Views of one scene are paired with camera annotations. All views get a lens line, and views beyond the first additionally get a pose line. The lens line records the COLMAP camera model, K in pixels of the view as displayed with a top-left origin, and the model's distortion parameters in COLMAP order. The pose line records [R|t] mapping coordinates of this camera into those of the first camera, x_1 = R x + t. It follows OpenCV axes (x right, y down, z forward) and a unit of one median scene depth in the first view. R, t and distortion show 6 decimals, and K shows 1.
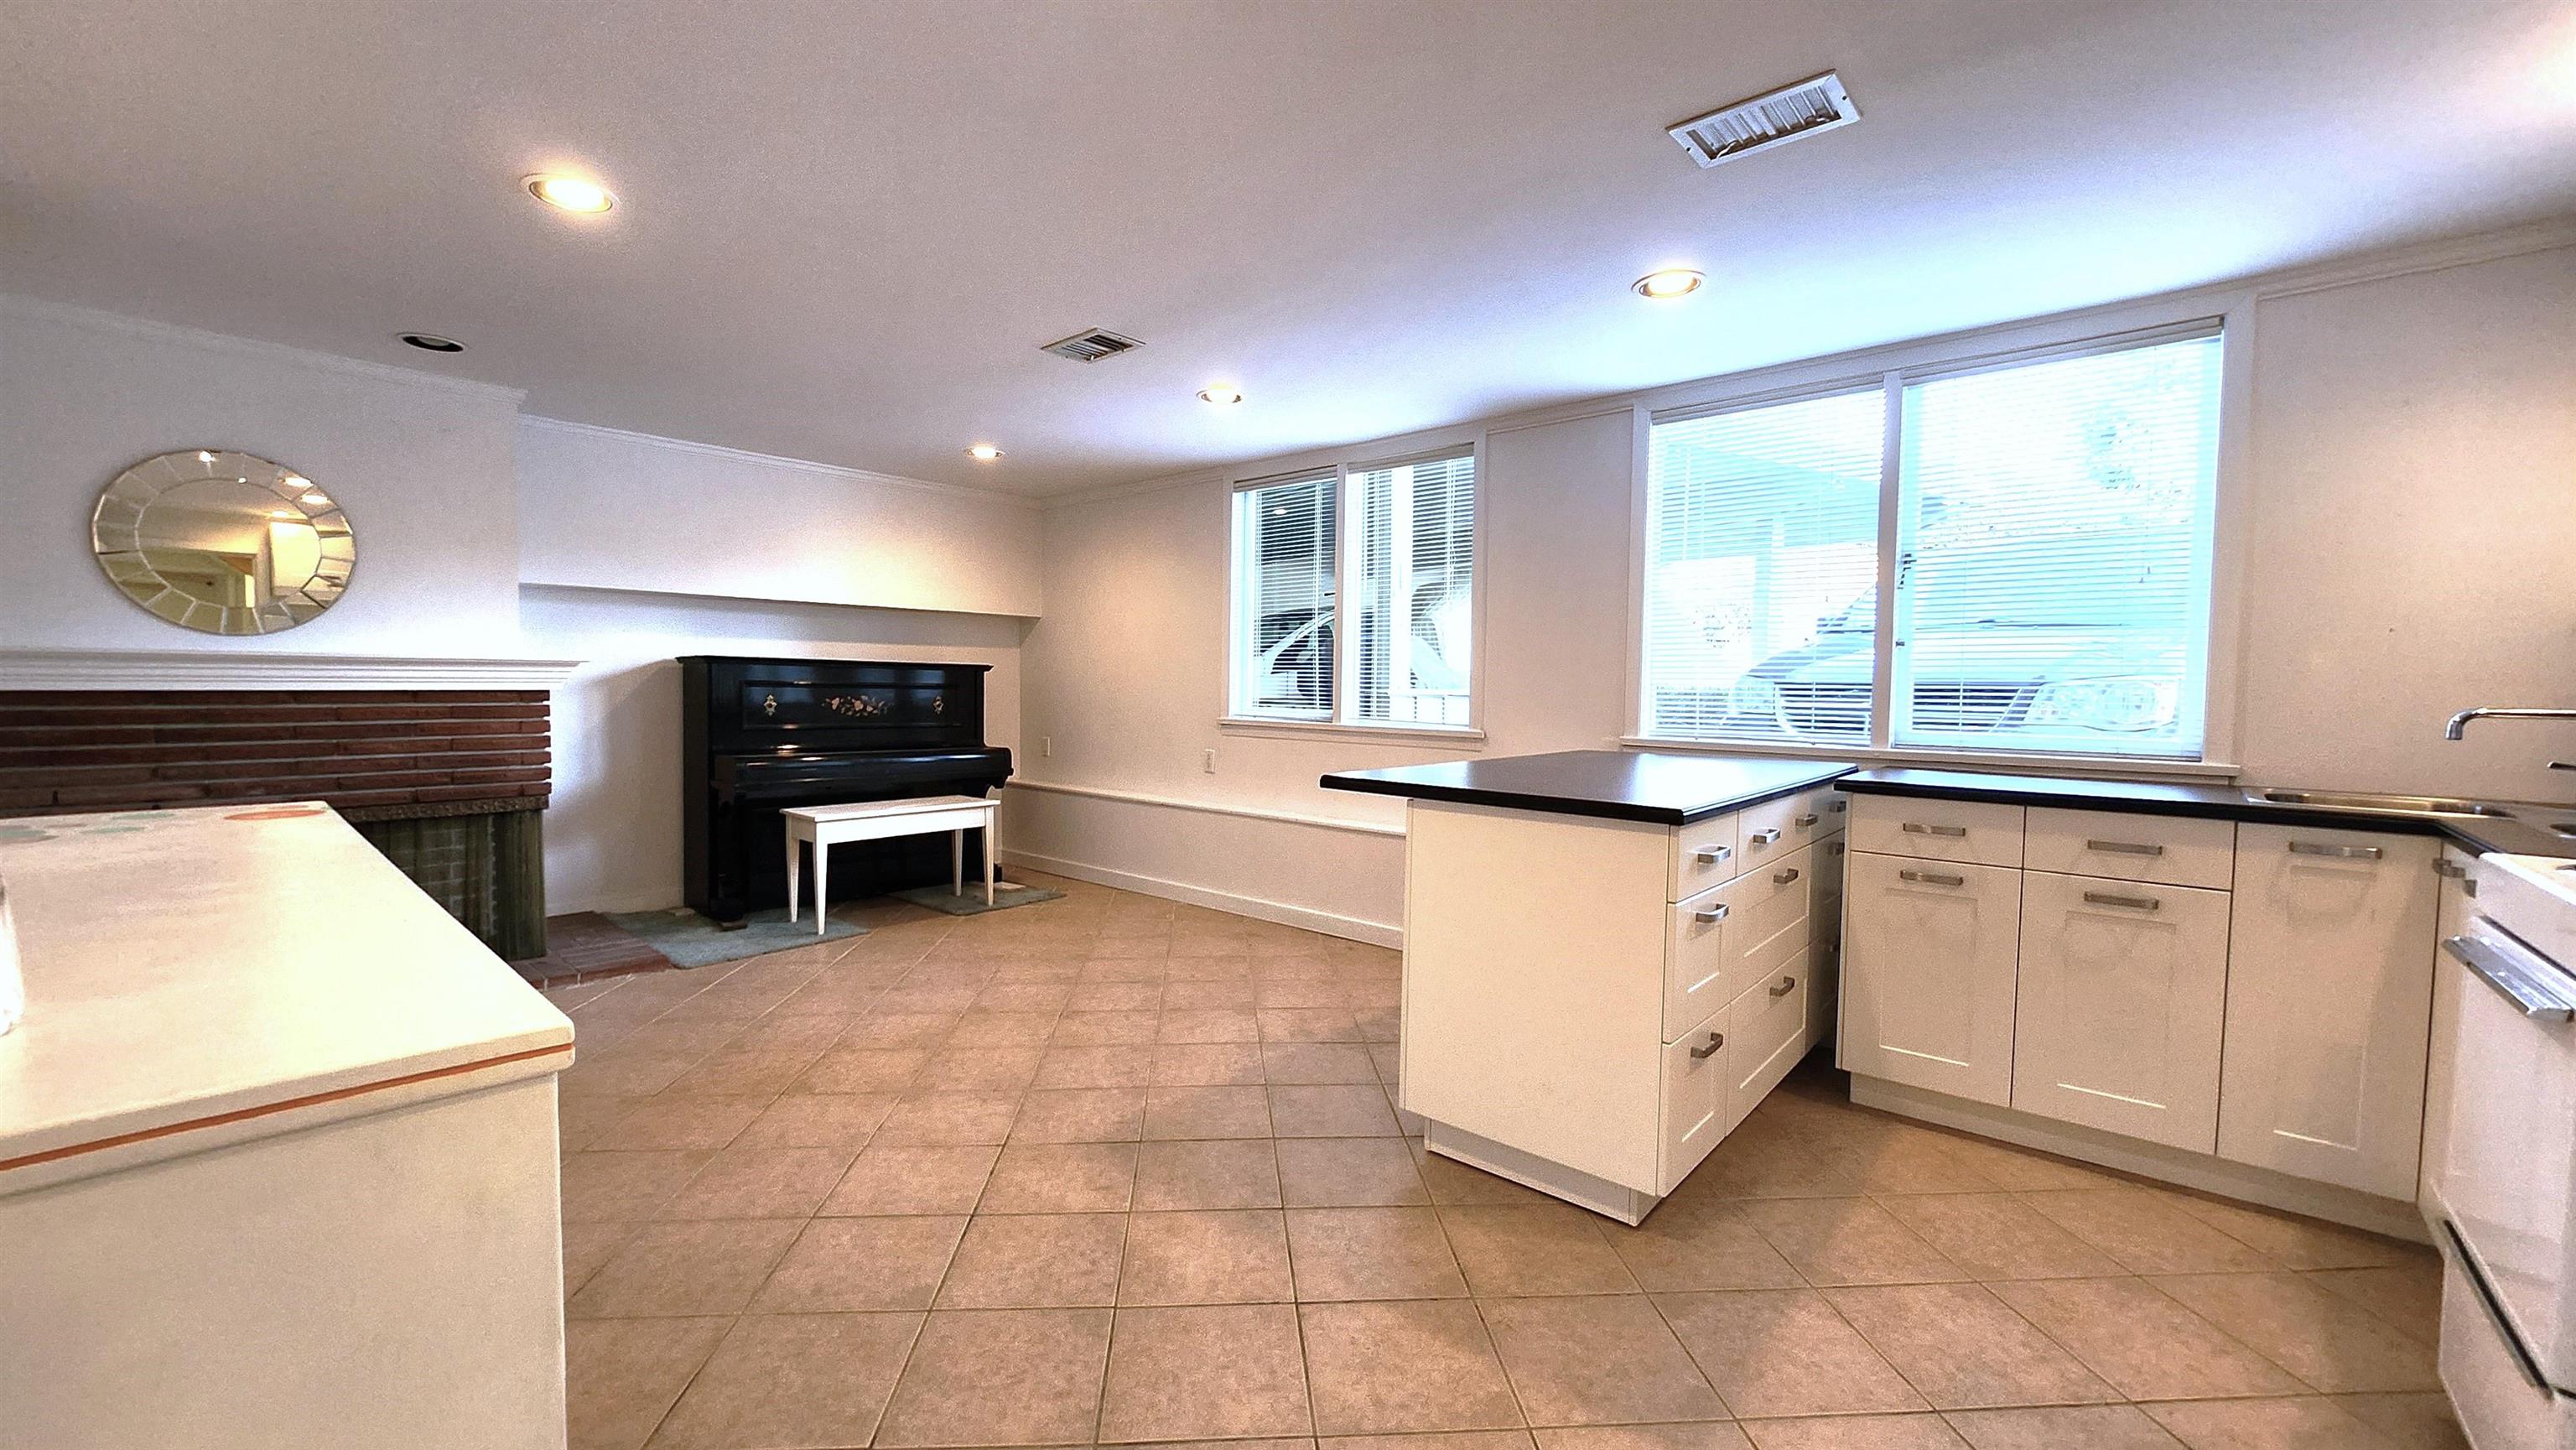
lens RADIAL K [[1034.7, 0, 1274.3], [0, 1034.7, 736.7], [0, 0, 1]] dist [0.009281, -0.000202]
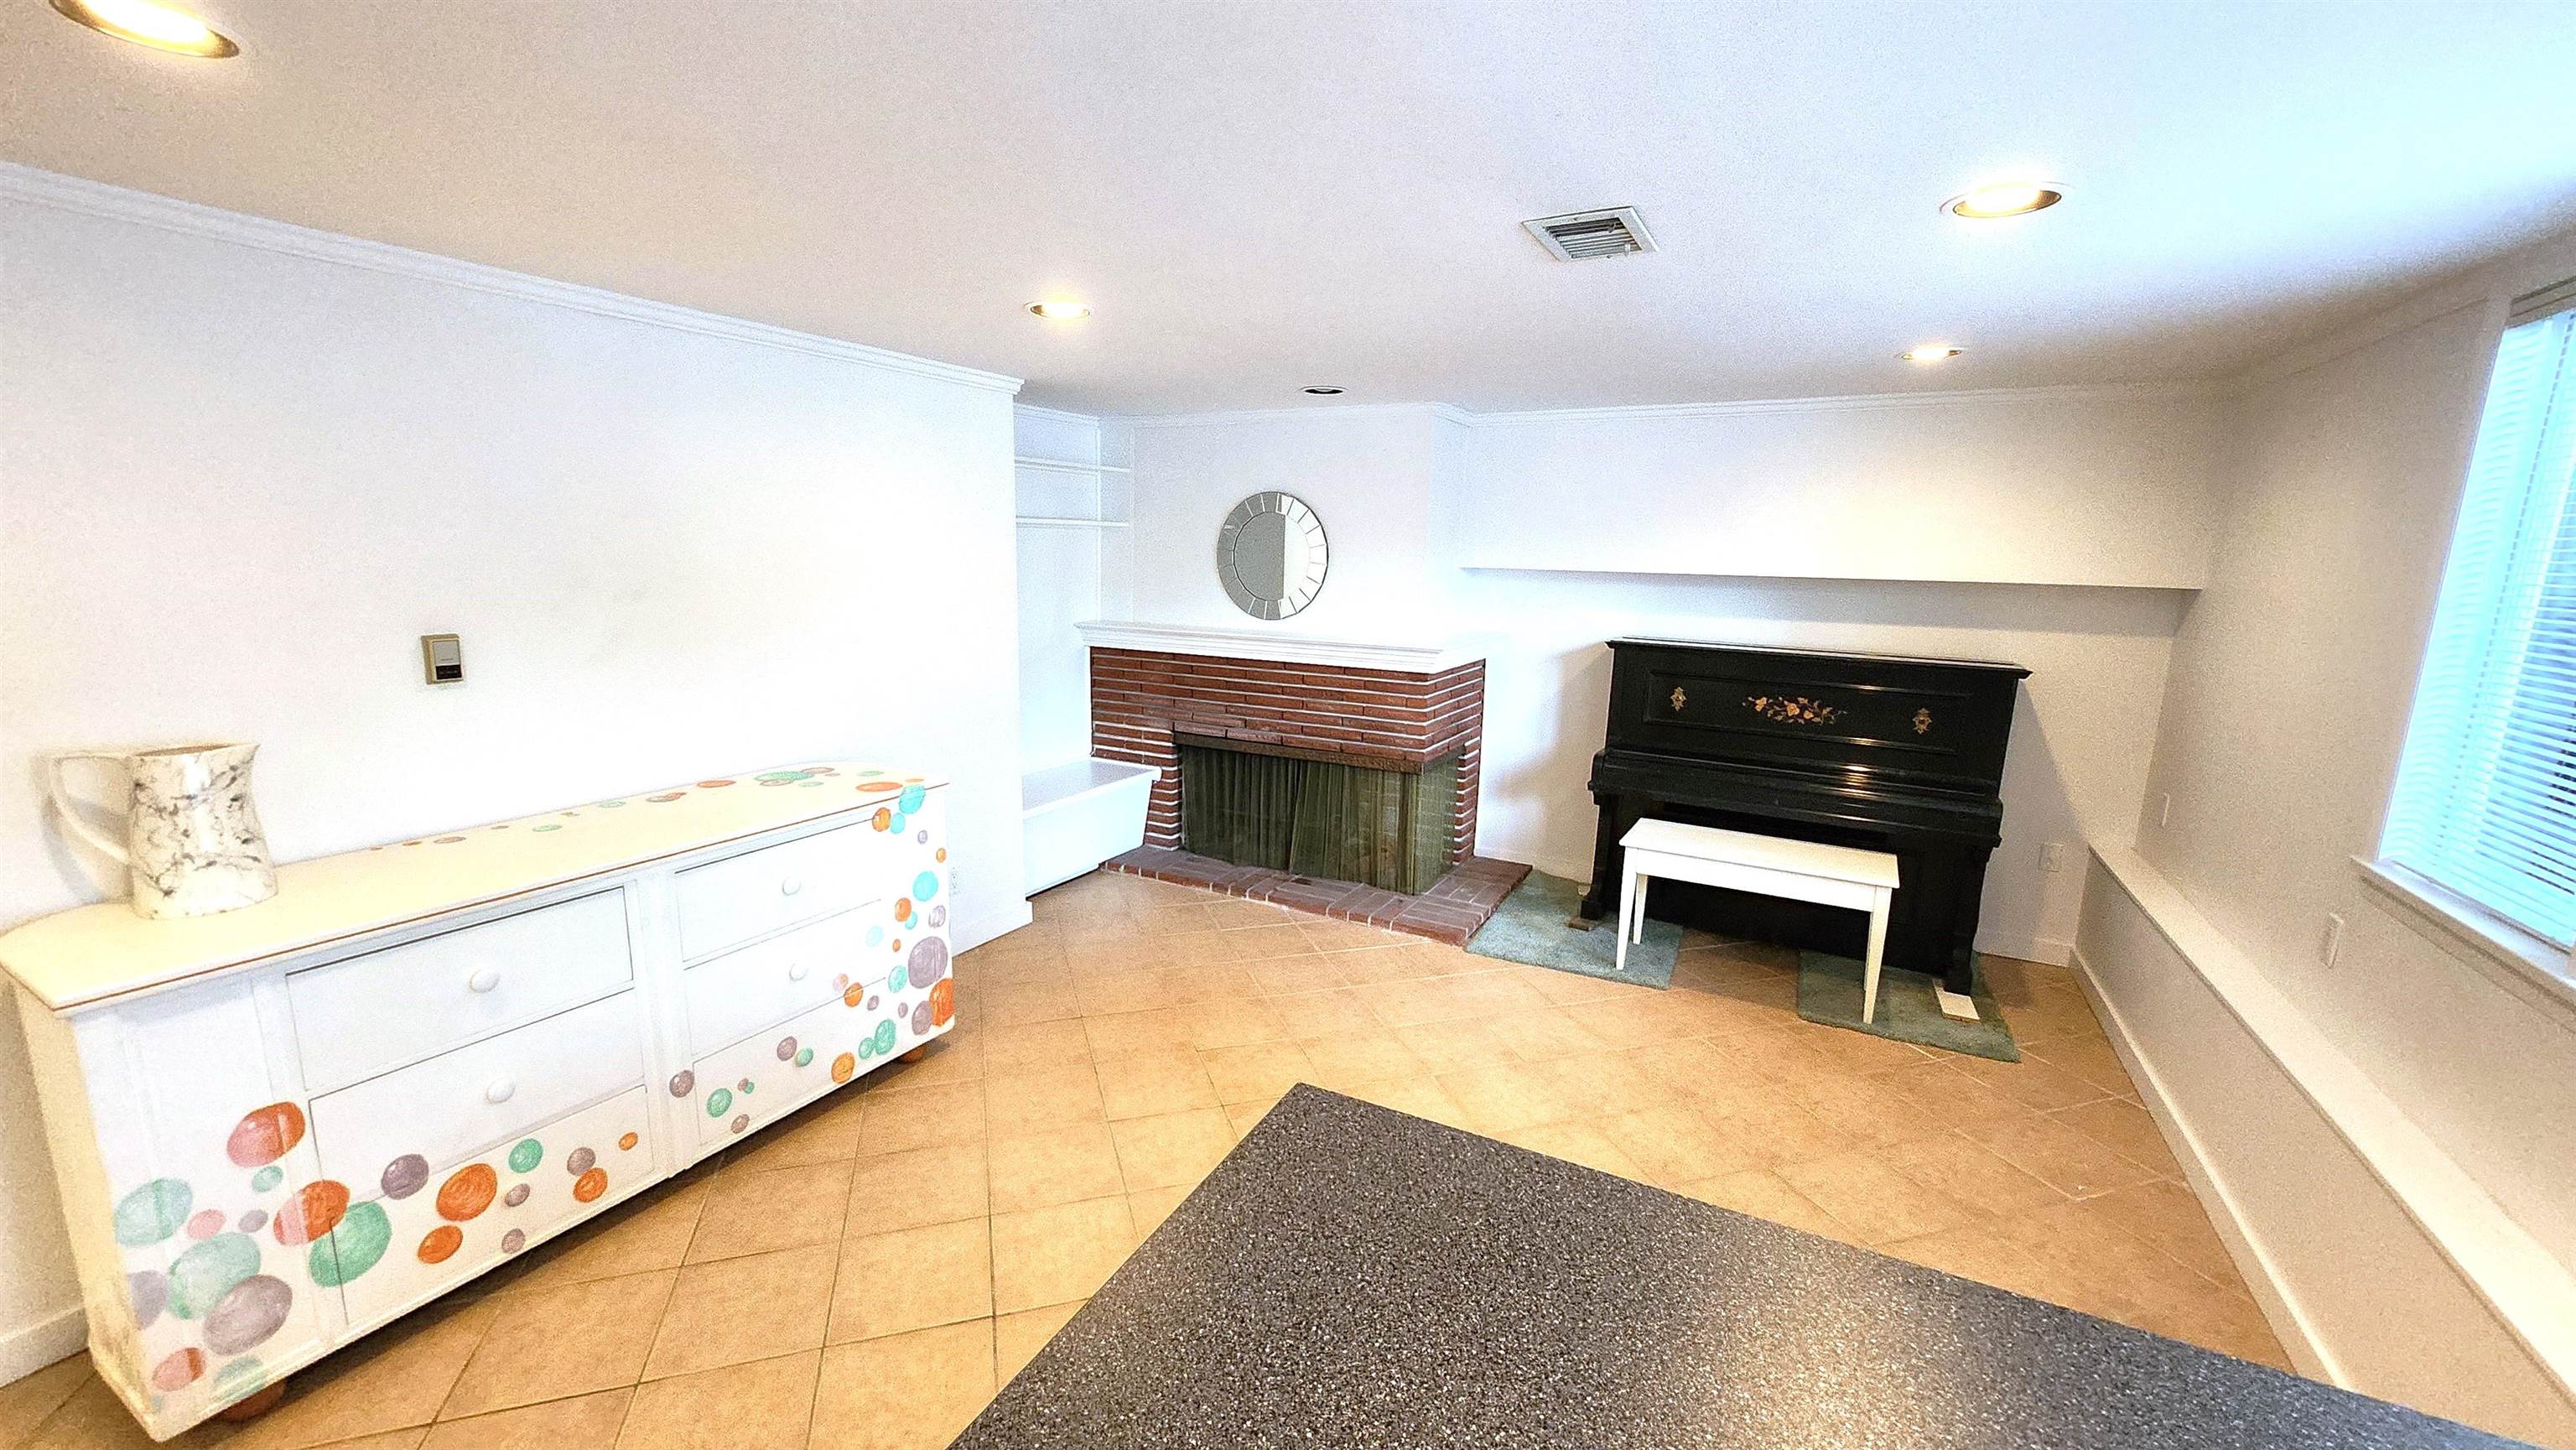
lens RADIAL K [[1034.7, 0, 1274.3], [0, 1034.7, 736.7], [0, 0, 1]] dist [0.009281, -0.000202]
pose [[0.226209, 0.175724, -0.958097, 0.361217], [-0.069225, 0.984006, 0.164132, -0.151911], [0.971616, 0.029196, 0.234756, 0.590631]]
